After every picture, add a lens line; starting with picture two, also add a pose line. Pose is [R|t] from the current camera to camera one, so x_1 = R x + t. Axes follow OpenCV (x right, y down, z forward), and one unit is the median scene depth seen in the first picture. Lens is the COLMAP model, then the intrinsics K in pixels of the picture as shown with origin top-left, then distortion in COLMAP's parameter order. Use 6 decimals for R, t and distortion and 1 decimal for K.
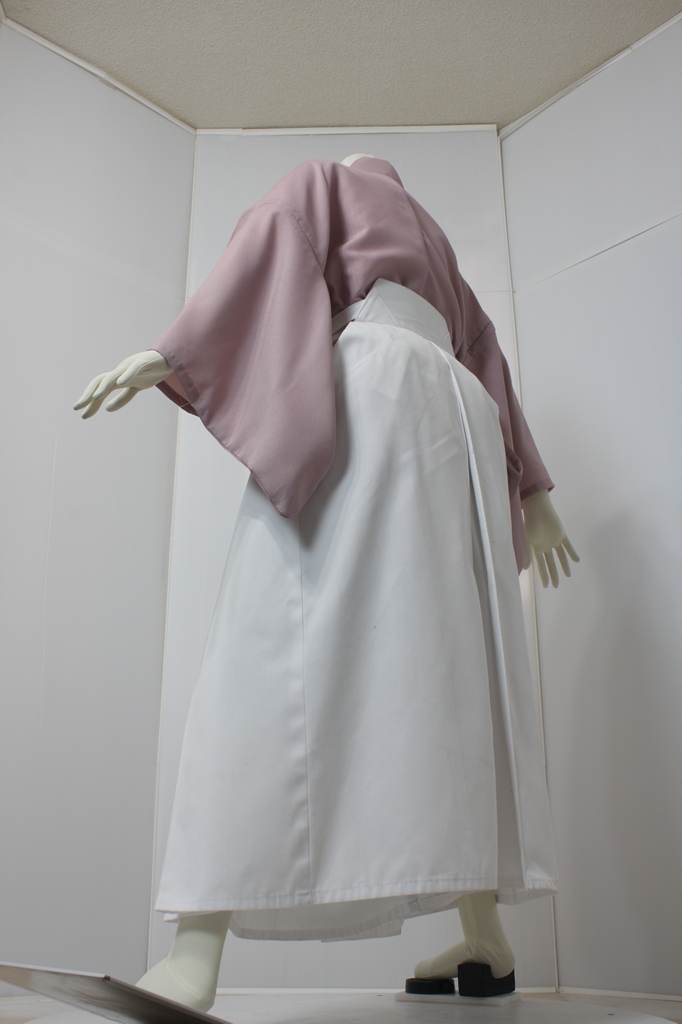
lens RADIAL K [[1001.7, 0, 330.1], [0, 1001.7, 512.4], [0, 0, 1]] dist [-0.156480, 0.163719]
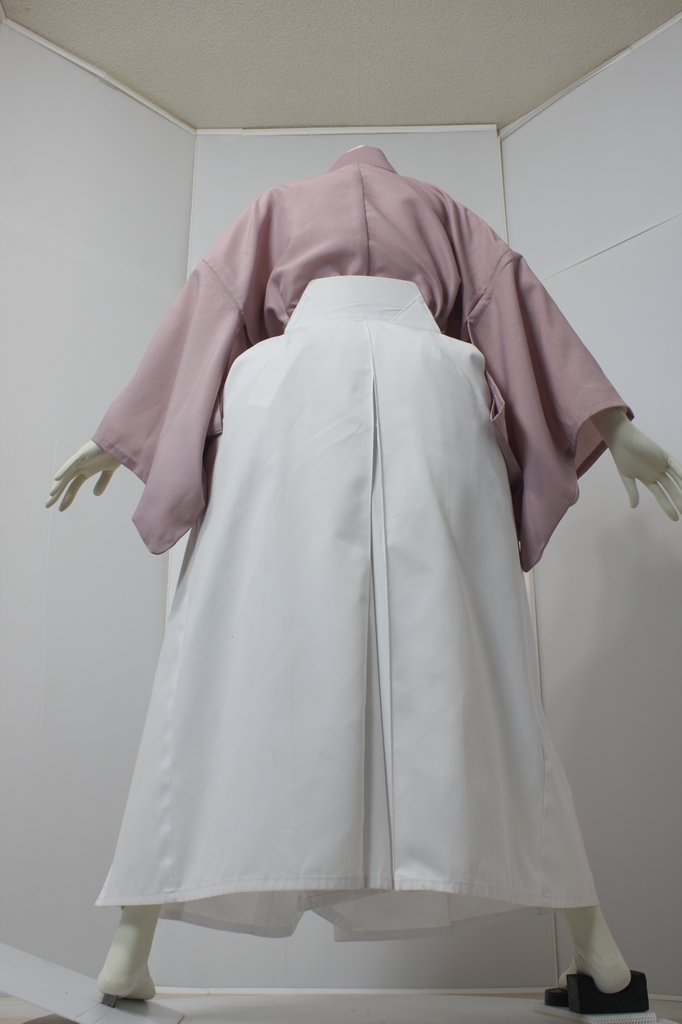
lens RADIAL K [[1001.7, 0, 330.1], [0, 1001.7, 512.4], [0, 0, 1]] dist [-0.156480, 0.163719]
pose [[0.707999, -0.253608, -0.659106, 0.831744], [0.250535, 0.962789, -0.101338, 0.120506], [0.660280, -0.093382, 0.745191, 0.302986]]
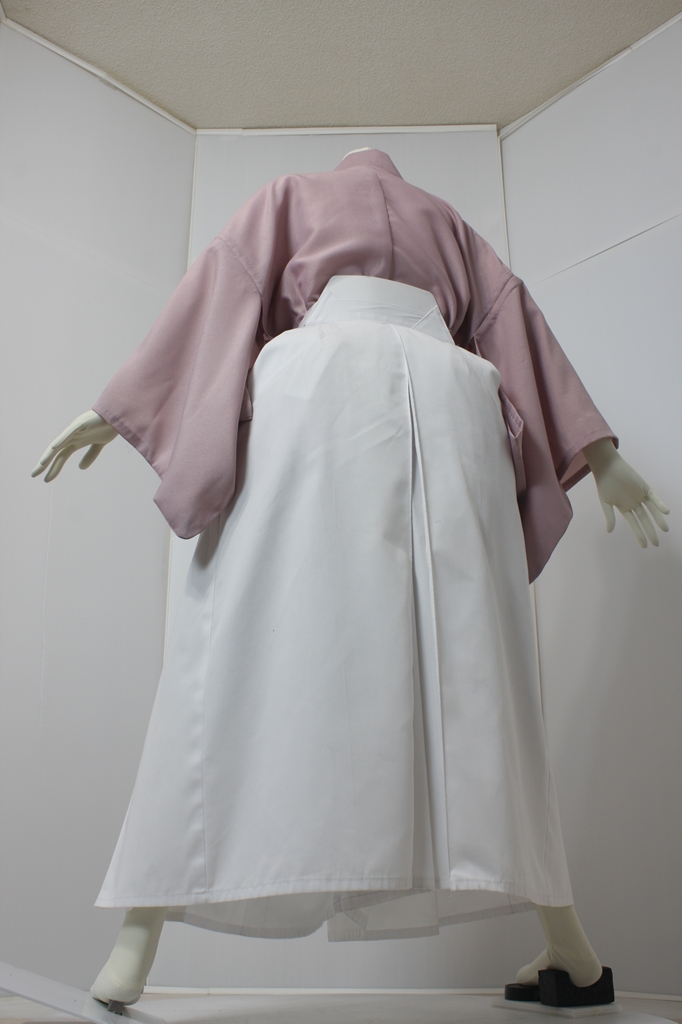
lens RADIAL K [[1001.7, 0, 330.1], [0, 1001.7, 512.4], [0, 0, 1]] dist [-0.156480, 0.163719]
pose [[0.865838, -0.178621, -0.467352, 0.587671], [0.177477, 0.983007, -0.046900, 0.054355], [0.467788, -0.042336, 0.882826, 0.135638]]
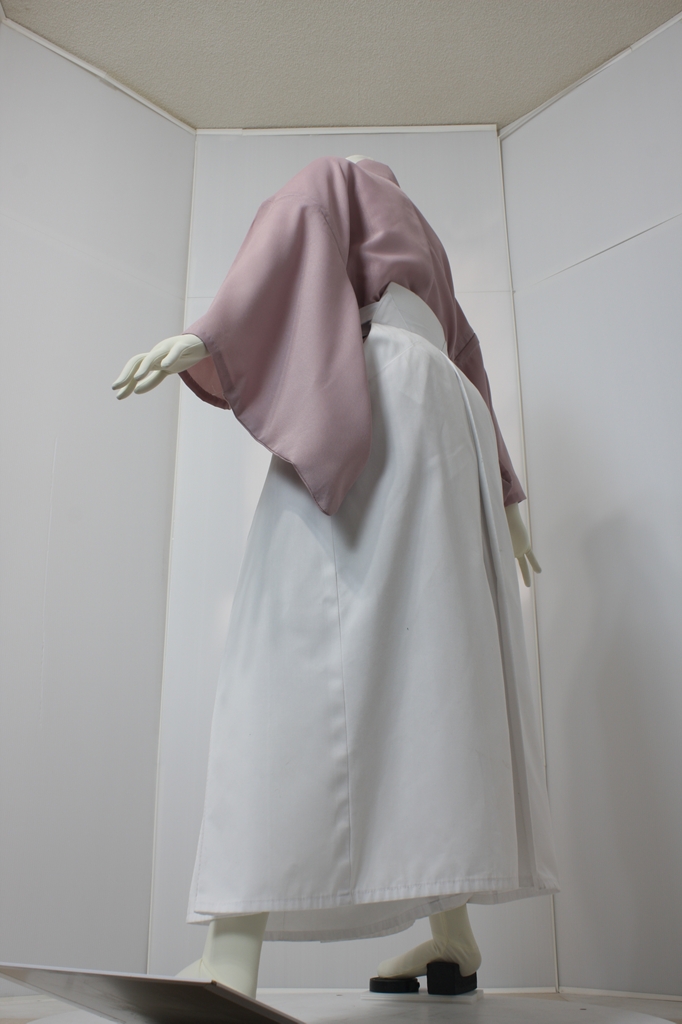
lens RADIAL K [[1001.7, 0, 330.1], [0, 1001.7, 512.4], [0, 0, 1]] dist [-0.156480, 0.163719]
pose [[0.985026, 0.060013, 0.161625, -0.201081], [-0.060098, 0.998183, -0.004367, 0.006695], [-0.161594, -0.005412, 0.986843, 0.020224]]
